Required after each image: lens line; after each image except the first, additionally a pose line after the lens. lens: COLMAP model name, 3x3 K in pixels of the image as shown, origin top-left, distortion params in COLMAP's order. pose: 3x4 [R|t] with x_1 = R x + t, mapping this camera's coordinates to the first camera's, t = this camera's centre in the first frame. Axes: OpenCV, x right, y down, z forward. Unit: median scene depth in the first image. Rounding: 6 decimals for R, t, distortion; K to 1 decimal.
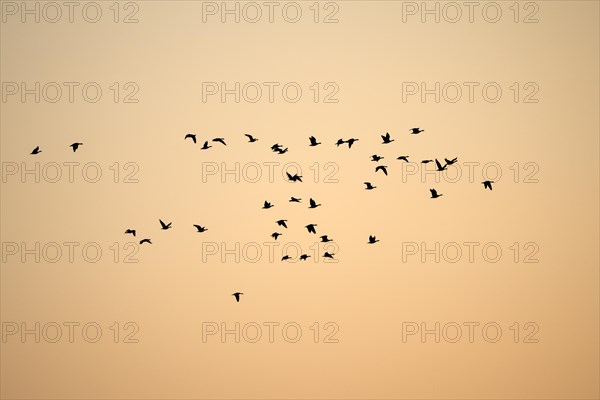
lens RADIAL K [[266.4, 0, 300.0], [0, 266.4, 200.1], [0, 0, 1]] dist [0.002121, -0.001193]
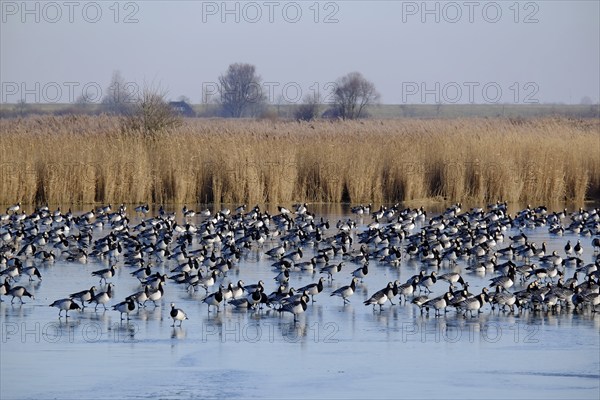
lens RADIAL K [[266.4, 0, 300.0], [0, 266.4, 199.9], [0, 0, 1]] dist [0.002121, -0.001193]
pose [[1.000000, -0.000317, -0.000062, -0.000276], [0.000317, 0.999999, 0.001069, 0.898031], [0.000062, -0.001069, 0.999999, -0.000532]]
